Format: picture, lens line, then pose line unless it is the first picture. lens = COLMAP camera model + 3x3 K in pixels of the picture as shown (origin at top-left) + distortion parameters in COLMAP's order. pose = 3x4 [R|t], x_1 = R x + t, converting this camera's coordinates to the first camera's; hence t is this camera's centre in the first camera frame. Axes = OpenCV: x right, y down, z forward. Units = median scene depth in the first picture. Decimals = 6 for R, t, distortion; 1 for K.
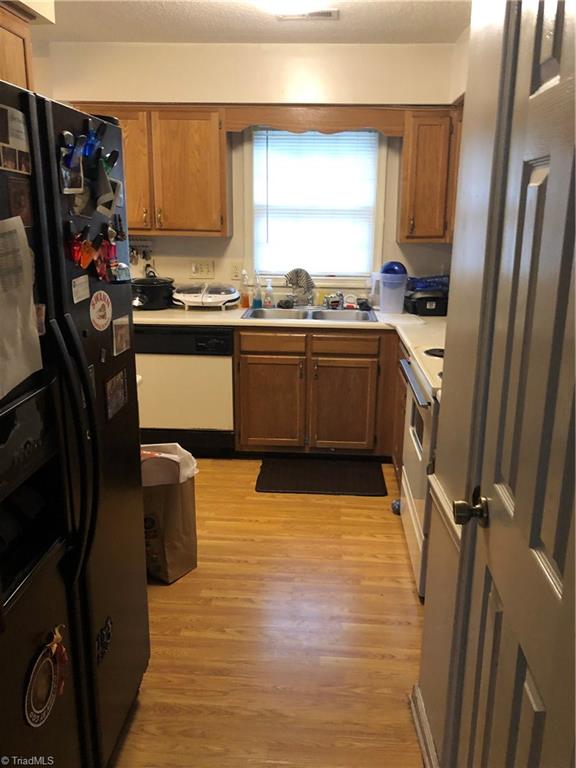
lens RADIAL K [[629.9, 0, 288.0], [0, 629.9, 384.0], [0, 0, 1]] dist [0.099090, -0.202114]
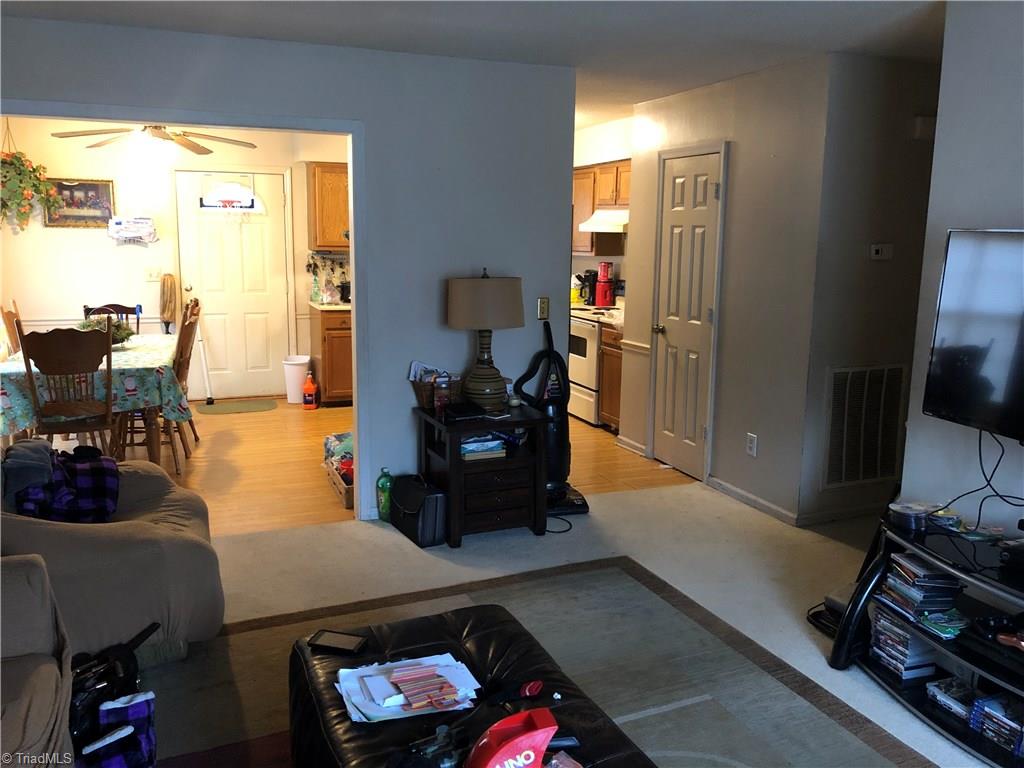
lens RADIAL K [[814.4, 0, 512.0], [0, 814.4, 384.0], [0, 0, 1]] dist [-0.001611, -0.009519]
pose [[0.907779, -0.077672, 0.412193, -0.699800], [0.107257, 0.993018, -0.049094, 0.198168], [-0.405502, 0.088778, 0.909773, -0.805459]]
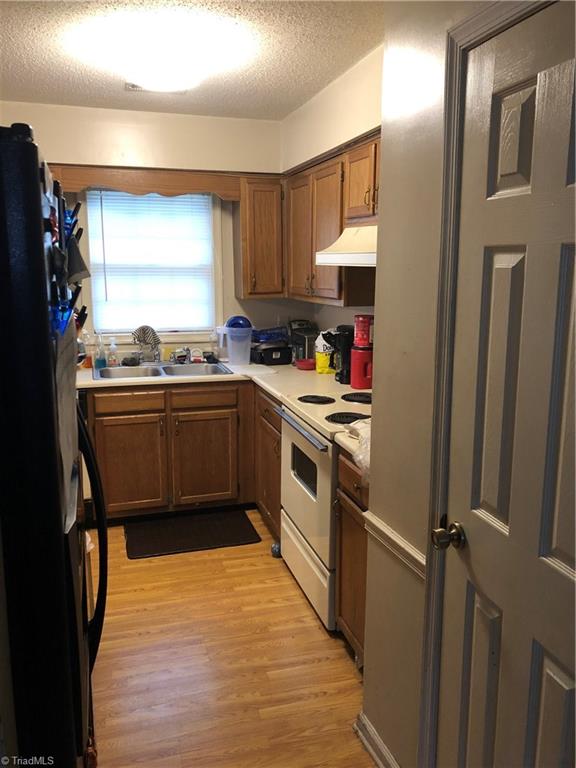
lens RADIAL K [[636.4, 0, 288.0], [0, 636.4, 384.0], [0, 0, 1]] dist [0.034553, -0.006371]
pose [[0.940051, -0.074840, 0.332722, -0.118005], [0.099133, 0.993462, -0.056624, -0.013243], [-0.326309, 0.086213, 0.941324, -0.009740]]
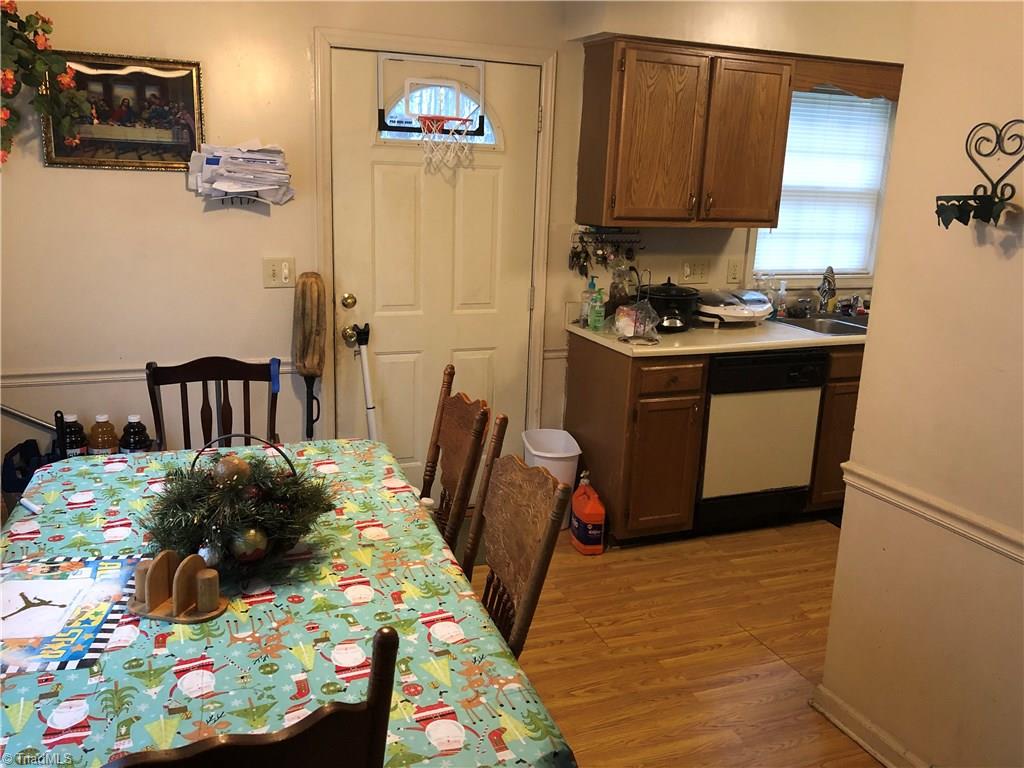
lens RADIAL K [[814.4, 0, 512.0], [0, 814.4, 384.0], [0, 0, 1]] dist [-0.001611, -0.009519]
pose [[0.909526, -0.083339, 0.407206, -0.793171], [0.086603, 0.996188, 0.010447, -0.087035], [-0.406525, 0.025764, 0.913276, 0.256681]]
